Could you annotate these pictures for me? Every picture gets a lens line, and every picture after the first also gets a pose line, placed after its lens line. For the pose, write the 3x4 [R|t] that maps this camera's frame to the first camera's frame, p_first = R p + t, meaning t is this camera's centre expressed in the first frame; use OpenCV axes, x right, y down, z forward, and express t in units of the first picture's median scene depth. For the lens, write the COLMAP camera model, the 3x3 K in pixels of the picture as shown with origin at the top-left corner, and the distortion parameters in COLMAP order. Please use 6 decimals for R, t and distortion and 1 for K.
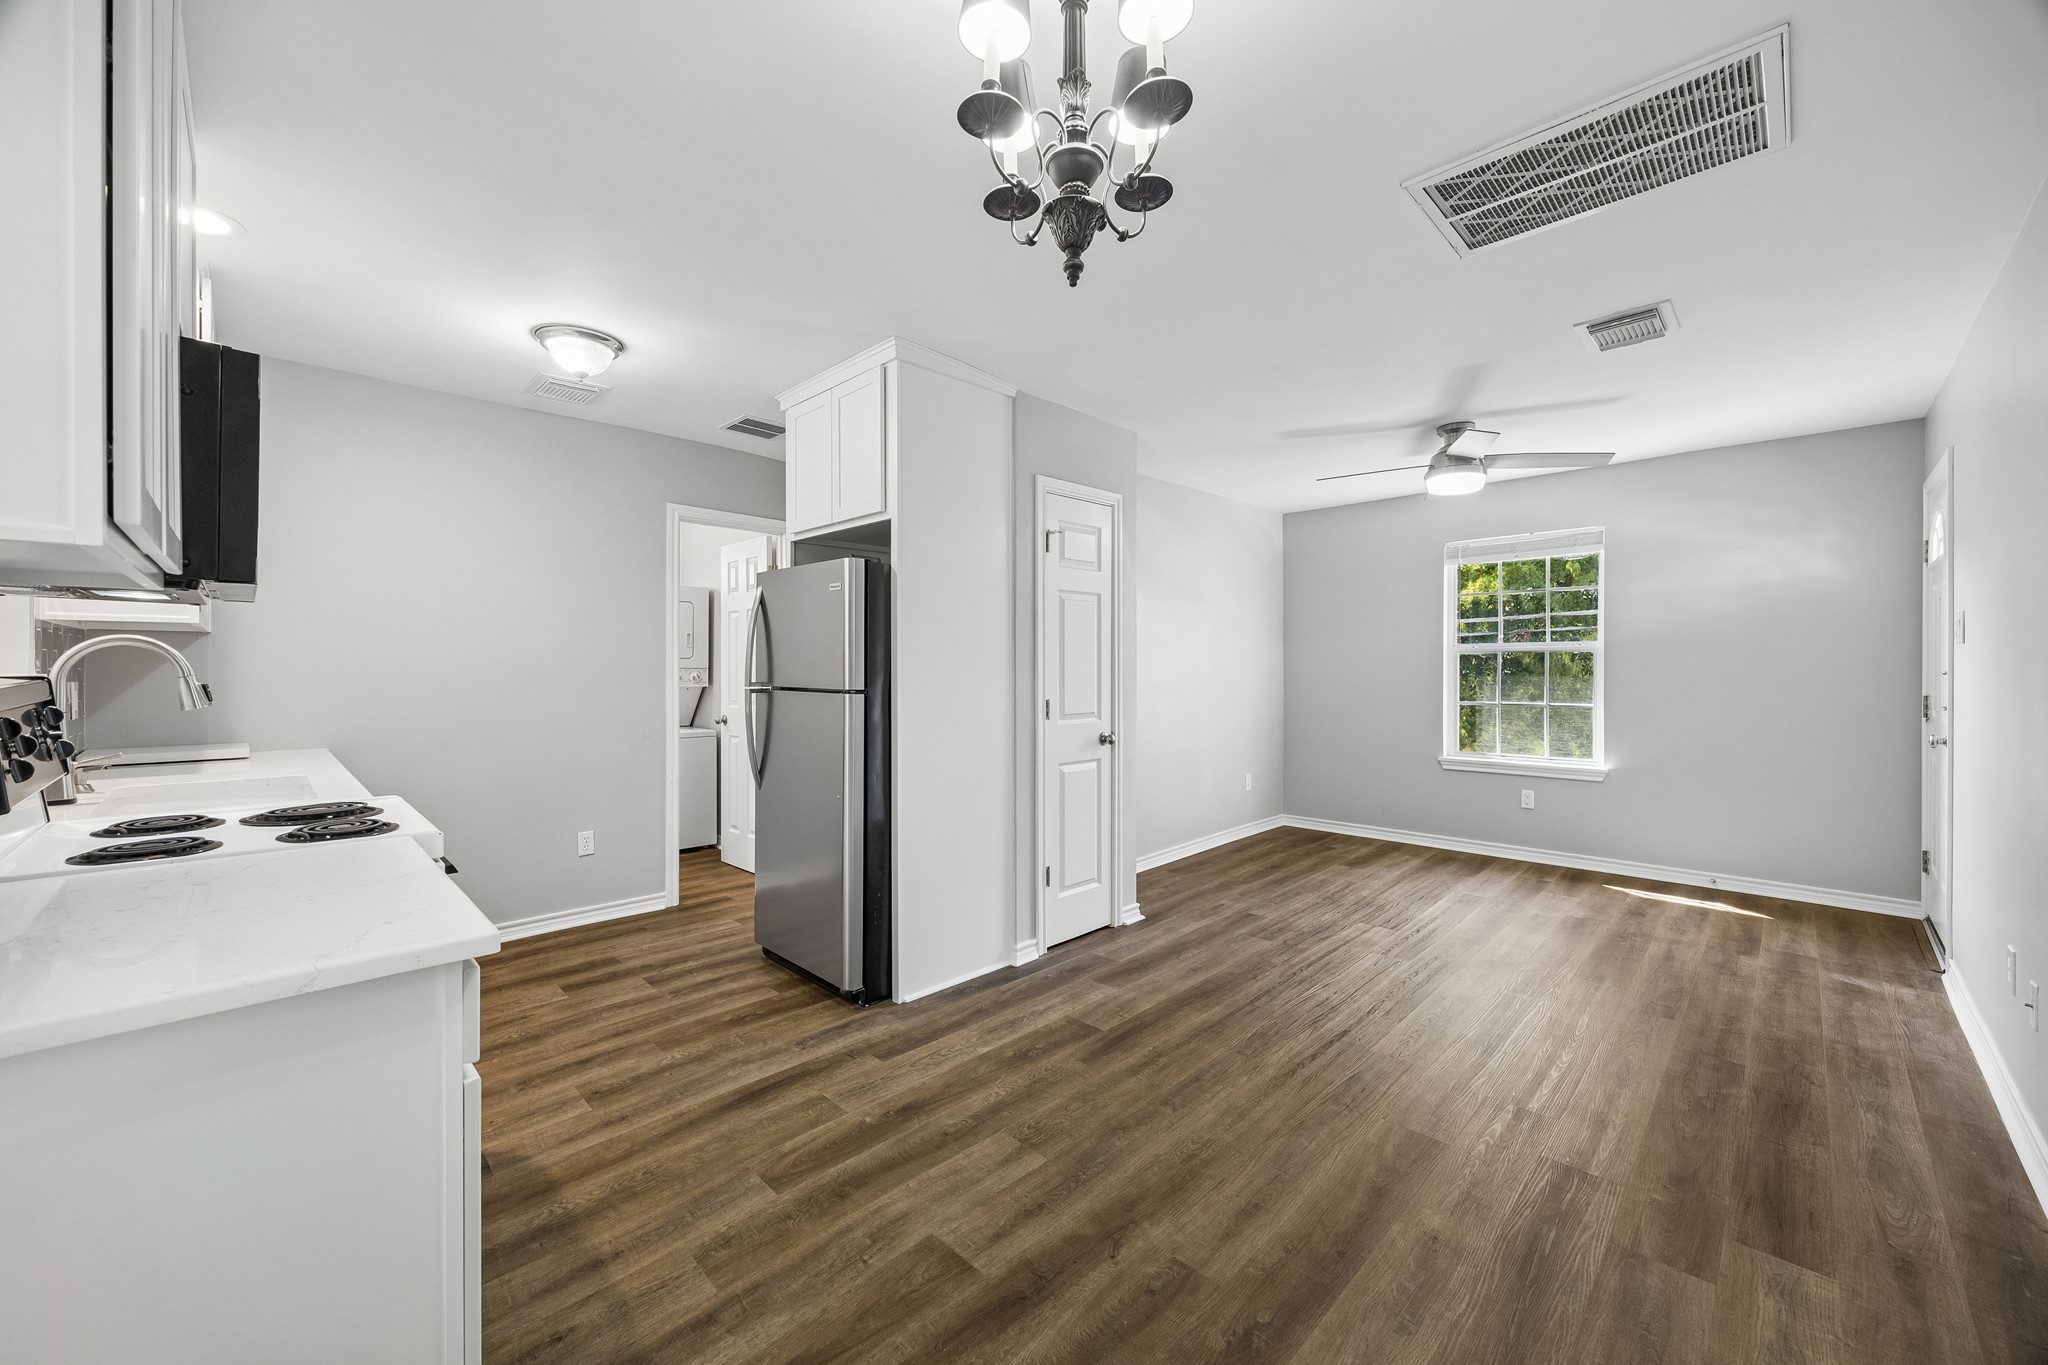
lens RADIAL K [[791.5, 0, 1024.1], [0, 791.5, 671.9], [0, 0, 1]] dist [-0.005290, 0.001249]
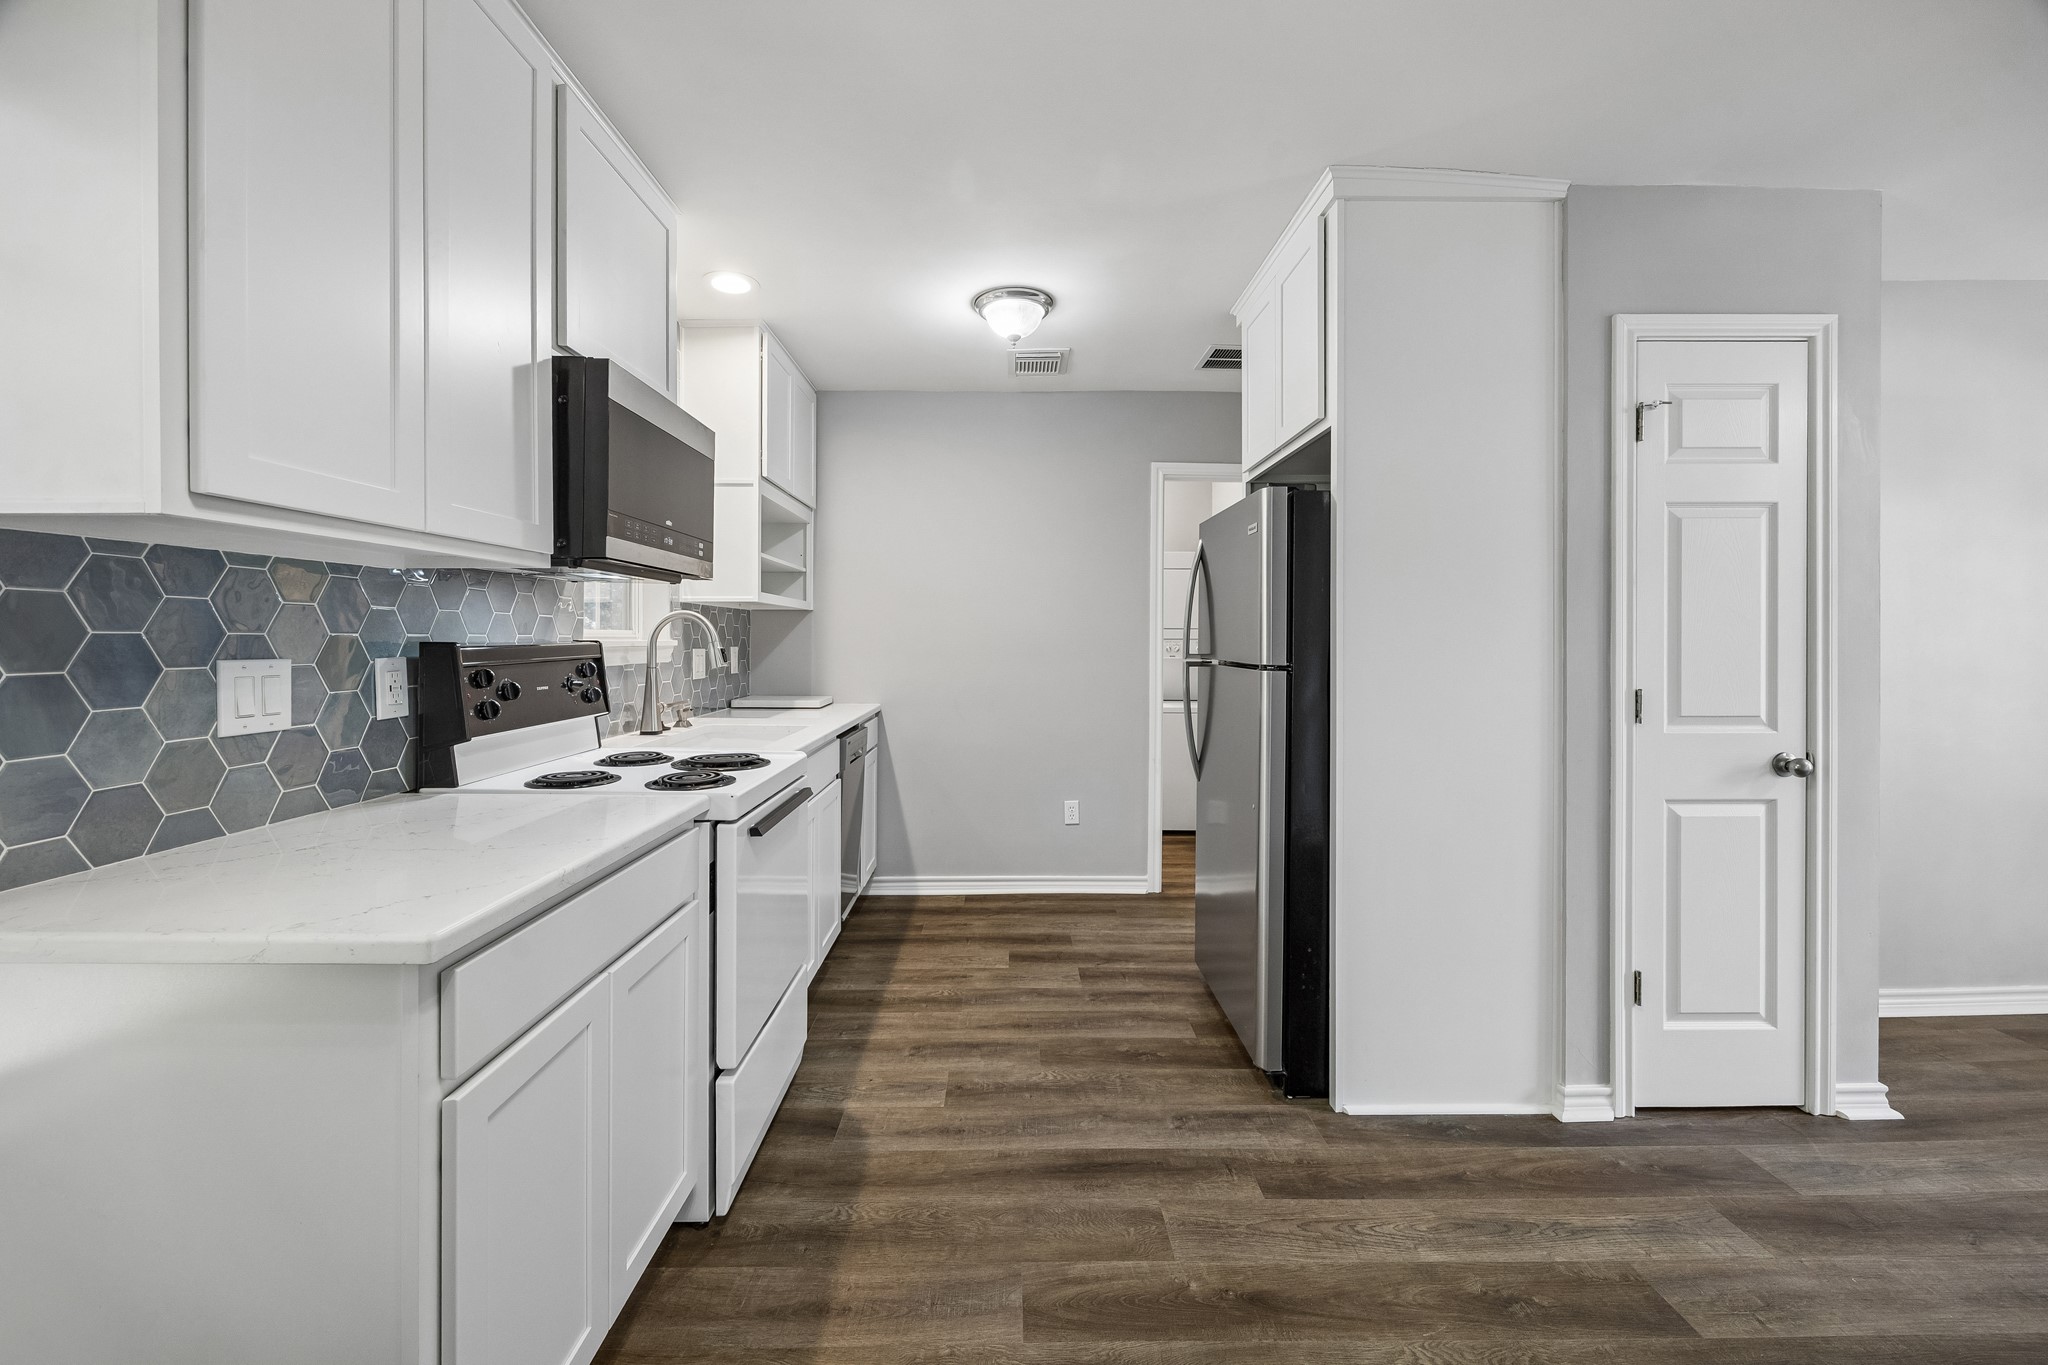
lens RADIAL K [[791.5, 0, 1017.3], [0, 791.5, 642.8], [0, 0, 1]] dist [-0.005290, 0.001249]
pose [[0.715633, 0.002681, -0.698472, 0.125436], [-0.005440, 0.999984, -0.001735, 0.004118], [0.698456, 0.005041, 0.715636, 0.288352]]
